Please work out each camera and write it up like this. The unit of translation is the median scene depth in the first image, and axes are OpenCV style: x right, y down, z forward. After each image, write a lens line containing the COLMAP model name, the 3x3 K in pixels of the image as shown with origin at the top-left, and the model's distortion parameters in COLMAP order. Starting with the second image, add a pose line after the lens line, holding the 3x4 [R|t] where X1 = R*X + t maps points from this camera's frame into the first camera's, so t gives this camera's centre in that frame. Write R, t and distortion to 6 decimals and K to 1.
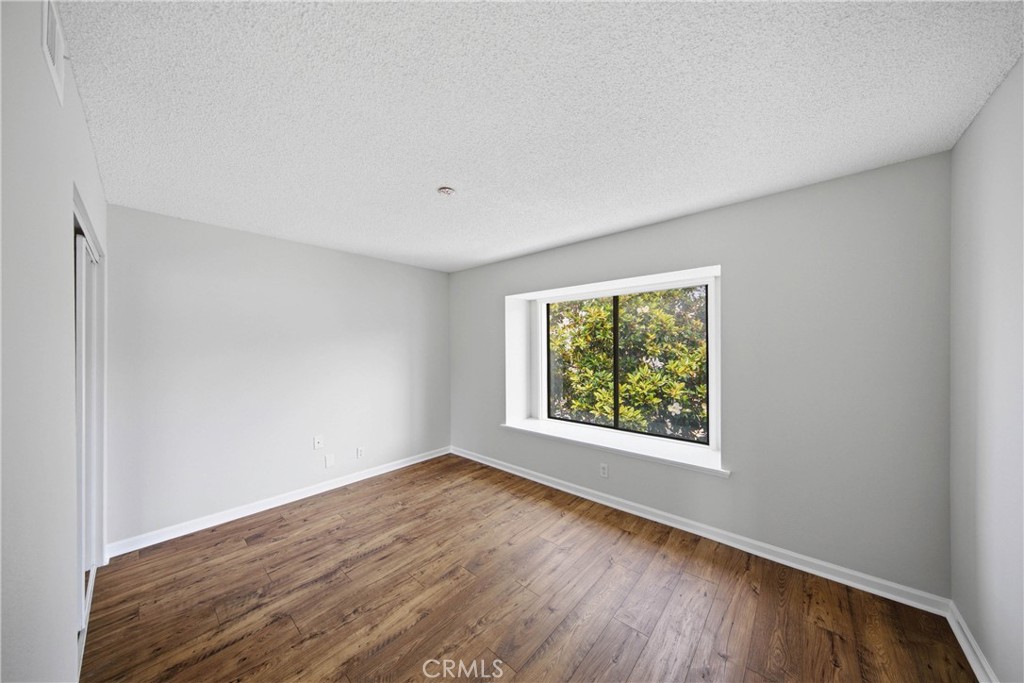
lens RADIAL K [[324.7, 0, 516.6], [0, 324.7, 333.3], [0, 0, 1]] dist [0.000751, -0.000133]
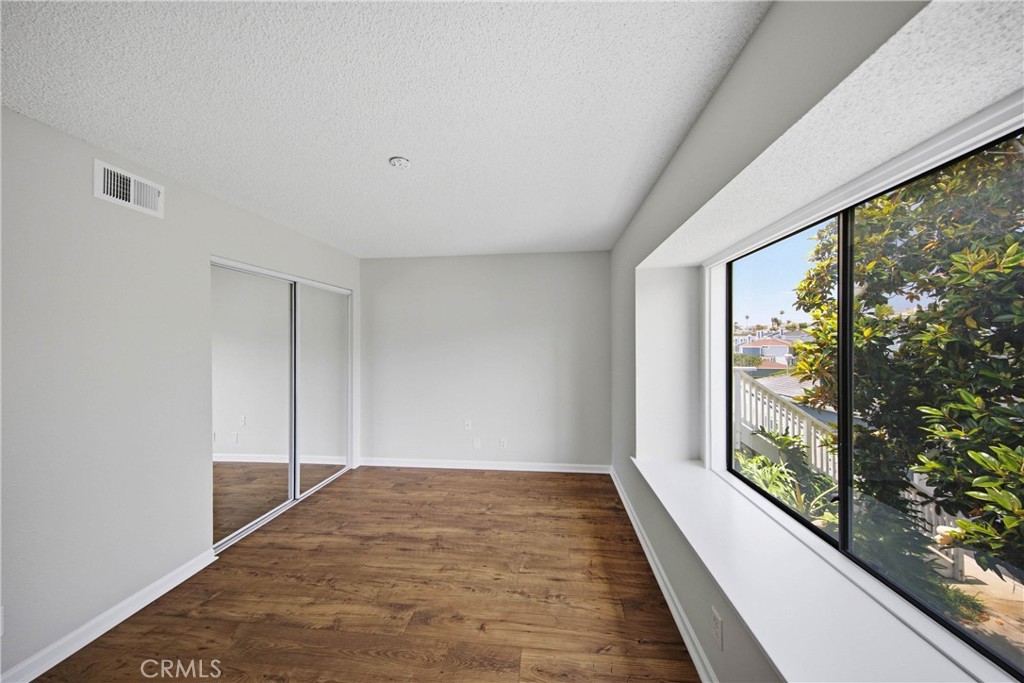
lens RADIAL K [[324.7, 0, 516.6], [0, 324.7, 333.3], [0, 0, 1]] dist [0.000751, -0.000133]
pose [[0.584596, -0.013656, -0.811210, 0.503728], [0.030736, 0.999513, 0.005324, 0.016400], [0.810742, -0.028046, 0.584731, 0.568535]]
